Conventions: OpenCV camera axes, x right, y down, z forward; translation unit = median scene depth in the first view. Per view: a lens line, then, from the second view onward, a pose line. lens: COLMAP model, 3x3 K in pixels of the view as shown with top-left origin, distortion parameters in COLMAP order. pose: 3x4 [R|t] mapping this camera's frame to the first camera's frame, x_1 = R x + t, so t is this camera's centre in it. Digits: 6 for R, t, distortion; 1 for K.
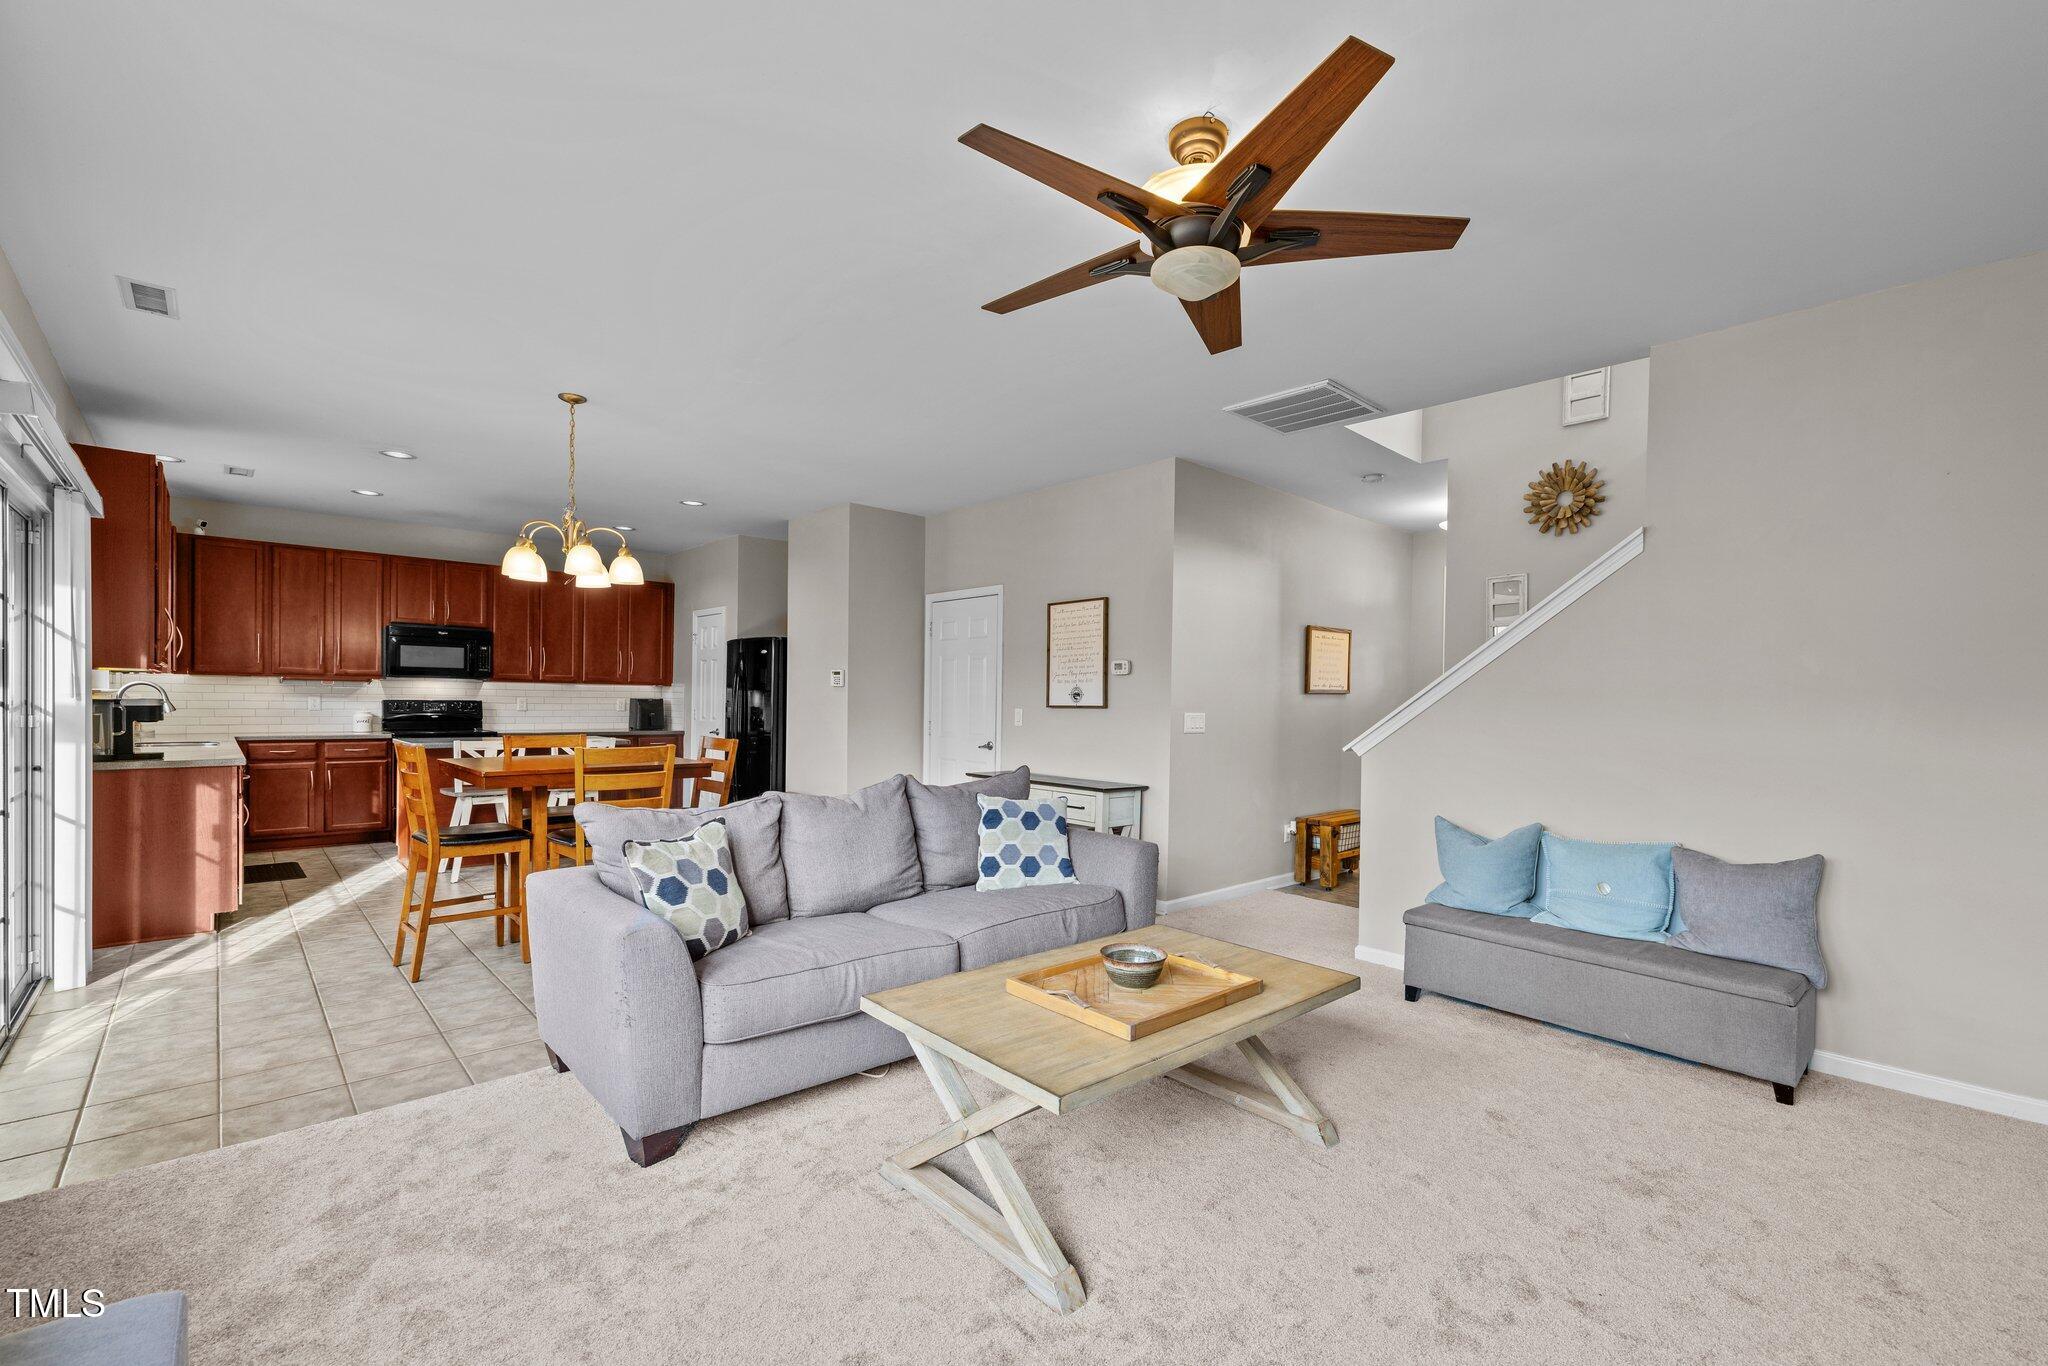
lens RADIAL K [[865.8, 0, 1020.6], [0, 865.8, 712.5], [0, 0, 1]] dist [0.002488, 0.000311]
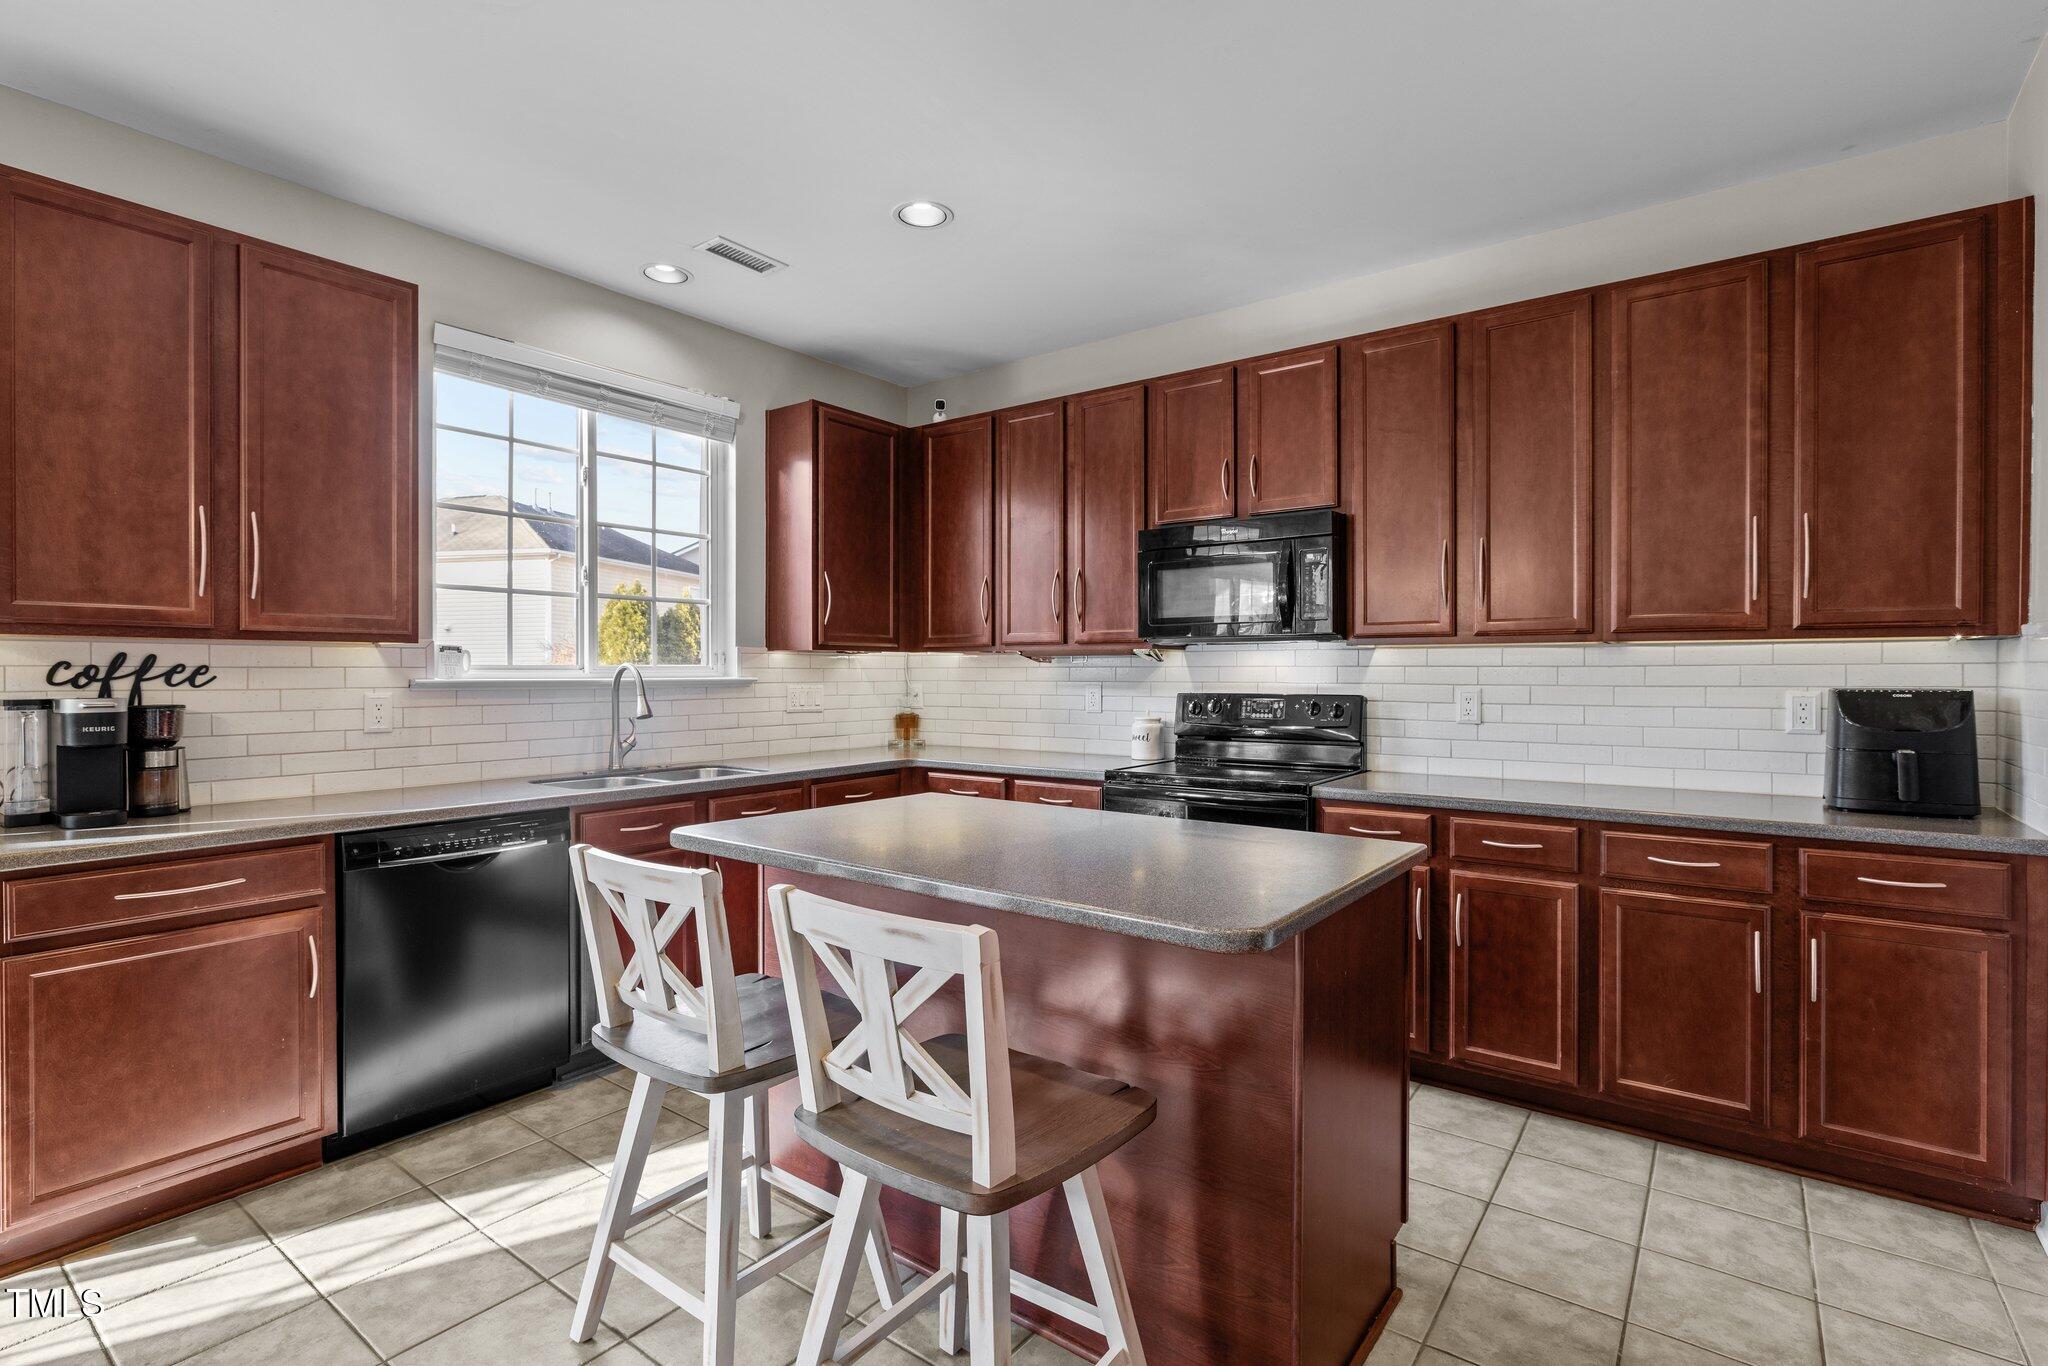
lens RADIAL K [[965.4, 0, 1015.6], [0, 965.4, 673.9], [0, 0, 1]] dist [-0.002962, 0.001620]
pose [[0.180850, -0.013335, -0.983420, -0.234798], [-0.012056, 0.999803, -0.015775, -0.015629], [0.983437, 0.014709, 0.180654, 0.819526]]
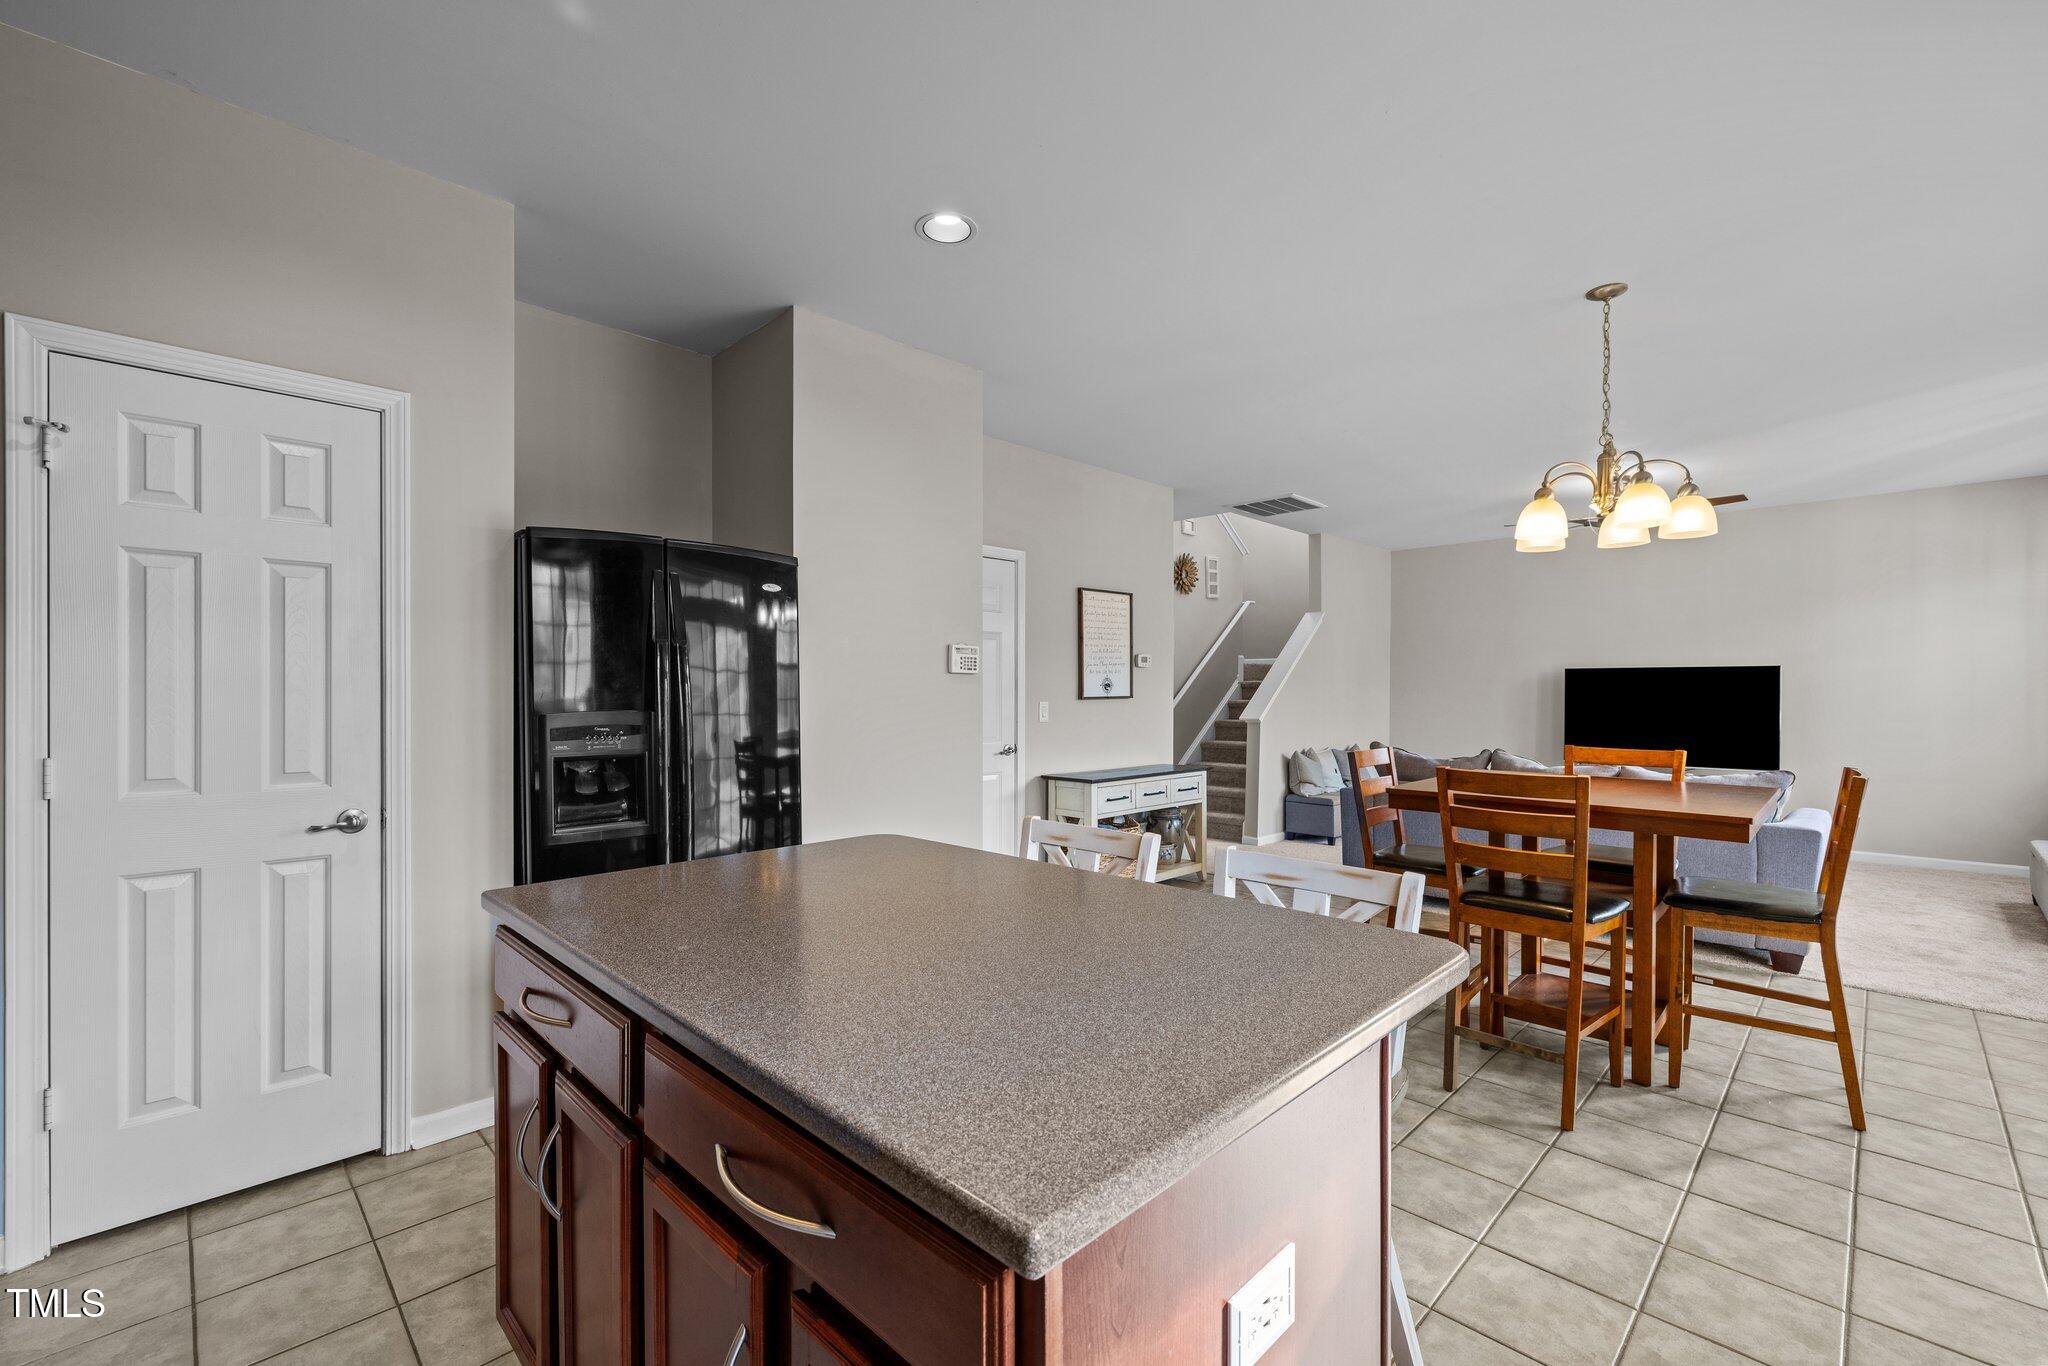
lens RADIAL K [[865.8, 0, 1020.6], [0, 865.8, 693.4], [0, 0, 1]] dist [0.002488, 0.000311]
pose [[-0.037760, -0.017636, 0.999131, -0.697297], [0.014681, 0.999727, 0.018201, -0.023420], [-0.999179, 0.015356, -0.037490, 0.858127]]
